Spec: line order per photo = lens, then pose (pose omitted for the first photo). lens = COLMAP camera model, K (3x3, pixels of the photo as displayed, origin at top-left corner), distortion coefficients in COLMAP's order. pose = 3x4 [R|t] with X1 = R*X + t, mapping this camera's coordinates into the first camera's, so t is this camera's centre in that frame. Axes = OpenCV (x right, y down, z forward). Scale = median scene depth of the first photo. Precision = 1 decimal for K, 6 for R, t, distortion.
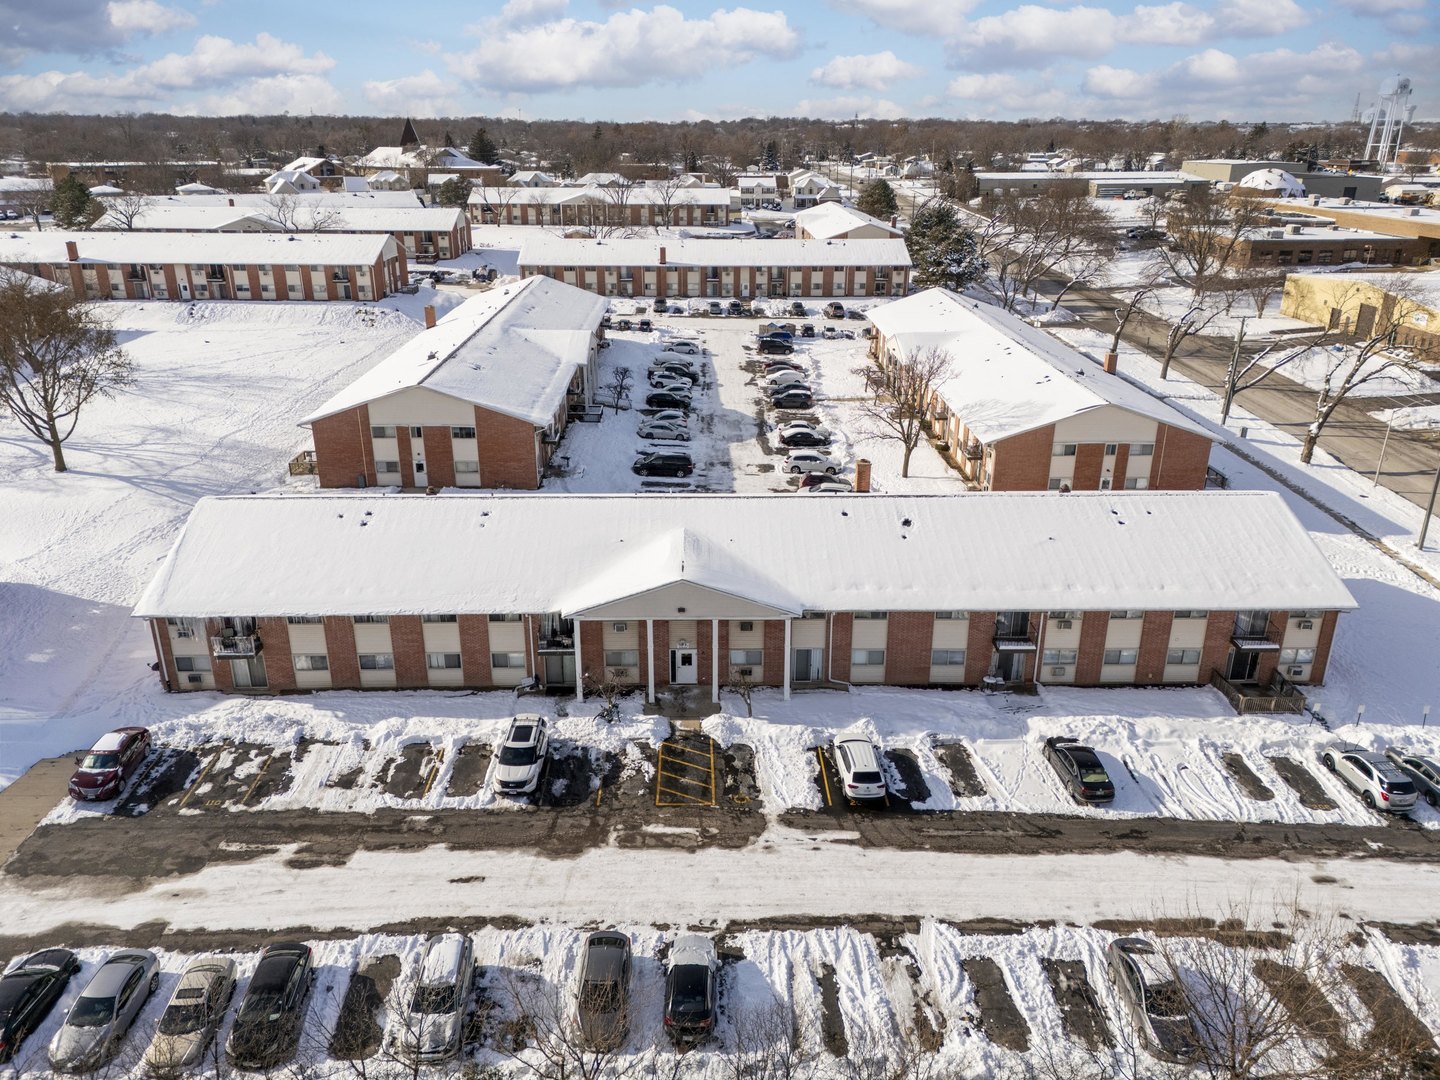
lens RADIAL K [[1051.1, 0, 720.0], [0, 1051.1, 540.0], [0, 0, 1]] dist [0.069420, -0.063086]
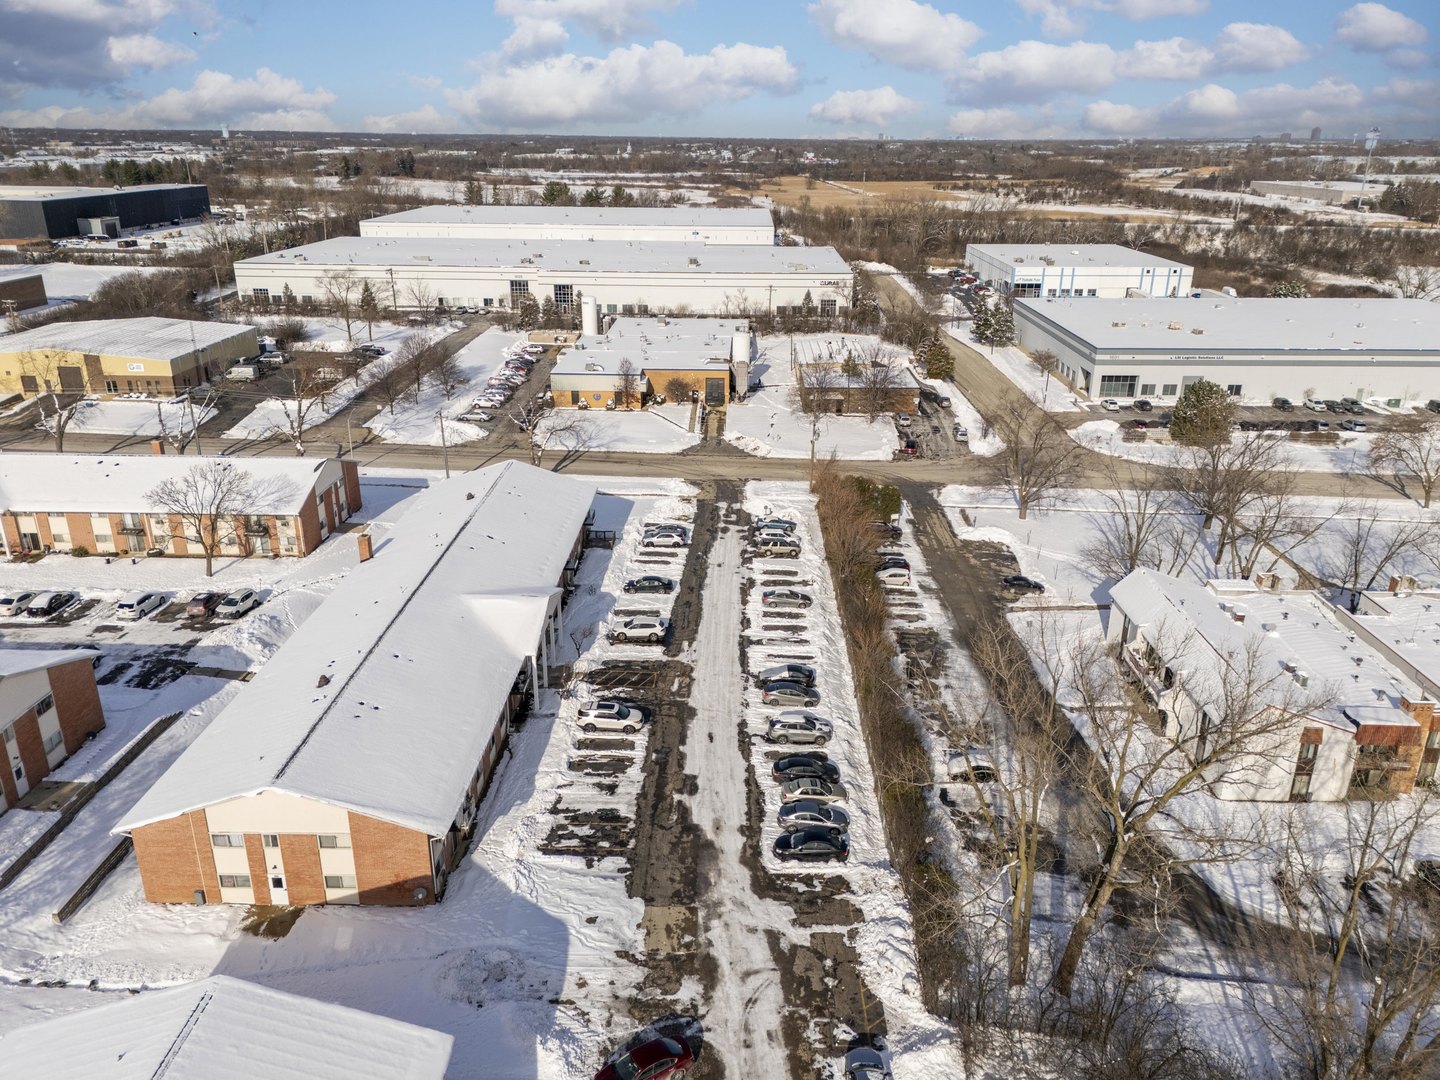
lens RADIAL K [[1040.6, 0, 720.0], [0, 1040.6, 540.0], [0, 0, 1]] dist [0.087953, -0.103590]
pose [[0.043308, -0.358815, 0.932403, -1.490049], [0.355276, 0.877806, 0.321303, -0.461550], [-0.933758, 0.317346, 0.165494, 0.473649]]
